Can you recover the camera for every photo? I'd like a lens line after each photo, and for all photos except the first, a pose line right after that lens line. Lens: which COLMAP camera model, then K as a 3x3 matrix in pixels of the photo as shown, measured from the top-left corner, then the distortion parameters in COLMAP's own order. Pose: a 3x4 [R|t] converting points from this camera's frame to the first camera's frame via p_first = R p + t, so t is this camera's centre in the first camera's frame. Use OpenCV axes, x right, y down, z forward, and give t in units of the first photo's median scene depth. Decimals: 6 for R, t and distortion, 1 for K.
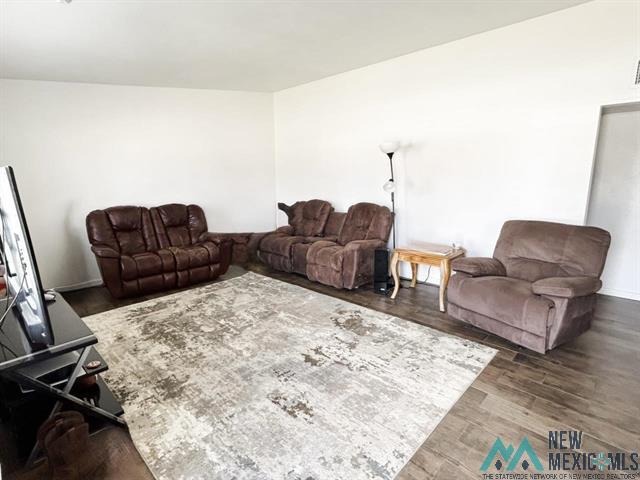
lens RADIAL K [[333.2, 0, 319.2], [0, 333.2, 240.6], [0, 0, 1]] dist [0.000577, 0.000379]
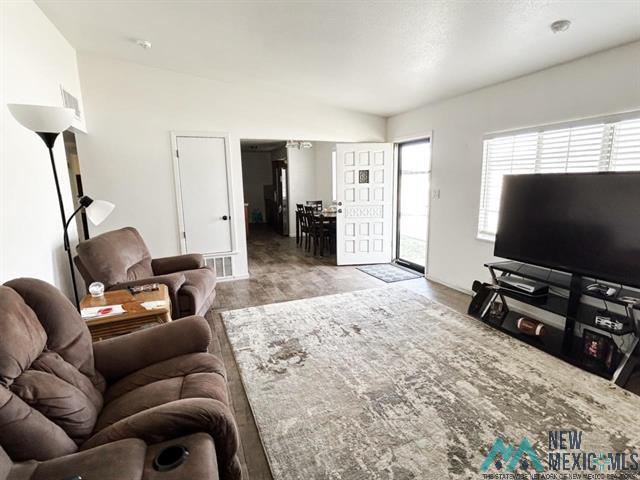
lens RADIAL K [[333.2, 0, 319.8], [0, 333.2, 240.4], [0, 0, 1]] dist [0.000577, 0.000379]
pose [[-0.912901, -0.052732, 0.404762, -0.335327], [0.098468, 0.933884, 0.343750, -0.339455], [-0.396127, 0.353665, -0.847351, 1.720981]]
